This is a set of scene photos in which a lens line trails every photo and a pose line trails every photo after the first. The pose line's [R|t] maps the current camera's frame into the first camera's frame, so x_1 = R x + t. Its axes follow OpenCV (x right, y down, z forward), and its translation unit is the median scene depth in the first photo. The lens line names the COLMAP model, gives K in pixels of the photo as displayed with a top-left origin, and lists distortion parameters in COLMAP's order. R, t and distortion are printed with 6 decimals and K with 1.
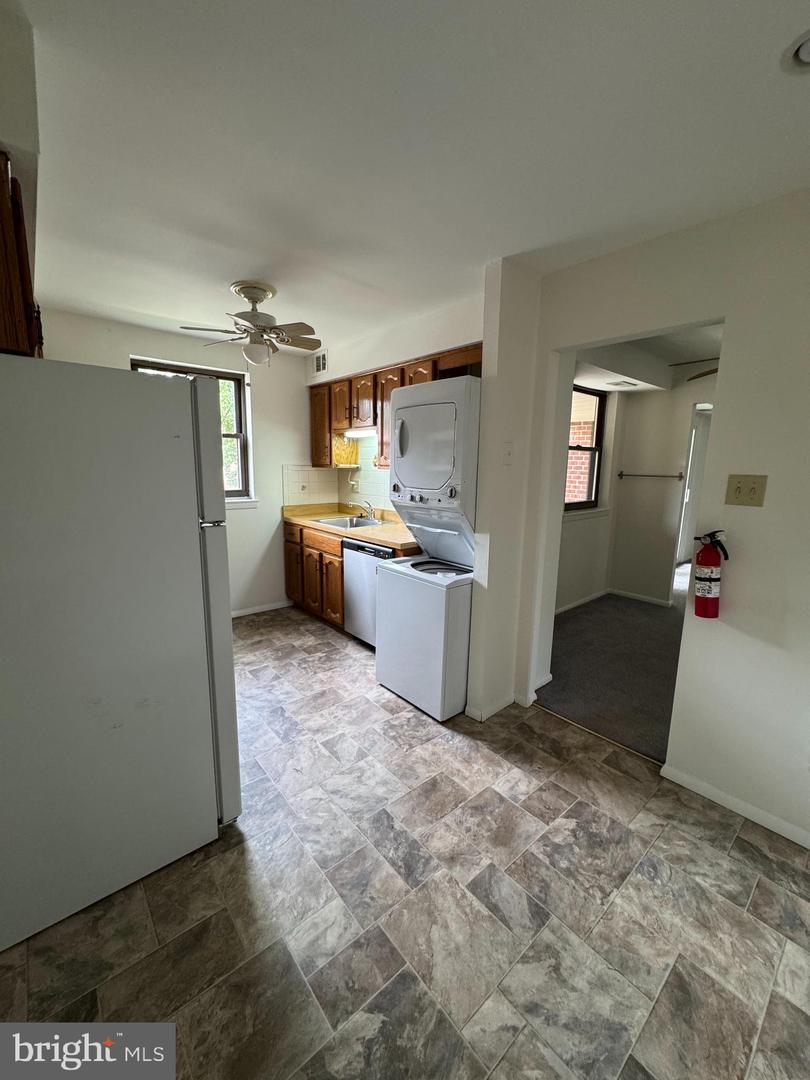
lens RADIAL K [[429.8, 0, 406.7], [0, 429.8, 533.4], [0, 0, 1]] dist [-0.008400, 0.001135]
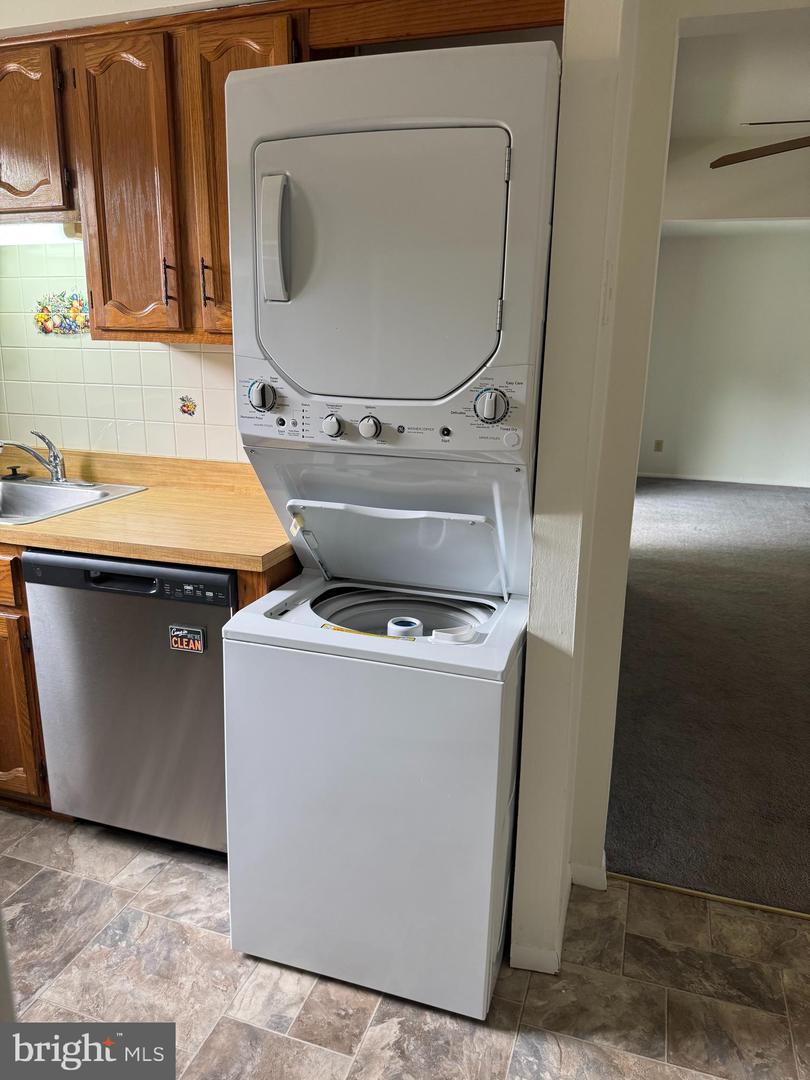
lens RADIAL K [[770.2, 0, 401.5], [0, 770.2, 532.5], [0, 0, 1]] dist [0.004374, -0.011286]
pose [[0.858466, -0.125086, 0.497383, -0.269188], [0.078363, 0.990406, 0.113824, -0.069516], [-0.506848, -0.058738, 0.860032, 0.485795]]
